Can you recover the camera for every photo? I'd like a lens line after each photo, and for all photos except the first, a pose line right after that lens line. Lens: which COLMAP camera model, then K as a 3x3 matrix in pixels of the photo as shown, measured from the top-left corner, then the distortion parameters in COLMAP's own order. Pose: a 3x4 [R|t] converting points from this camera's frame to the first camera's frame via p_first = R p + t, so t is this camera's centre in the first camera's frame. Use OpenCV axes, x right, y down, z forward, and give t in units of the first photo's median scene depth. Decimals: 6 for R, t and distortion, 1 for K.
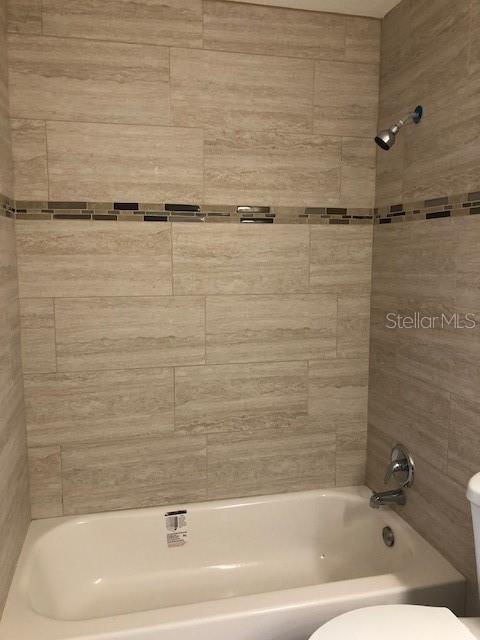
lens RADIAL K [[526.9, 0, 238.8], [0, 526.9, 317.9], [0, 0, 1]] dist [0.046212, -0.037867]
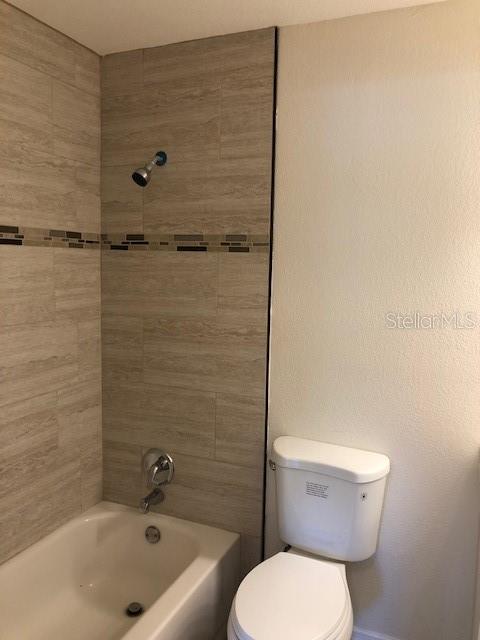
lens RADIAL K [[526.9, 0, 236.4], [0, 526.9, 318.1], [0, 0, 1]] dist [0.046212, -0.037867]
pose [[0.603509, -0.073510, 0.793960, -0.443598], [0.078662, 0.996373, 0.032457, -0.057114], [-0.793466, 0.042866, 0.607103, 0.169653]]
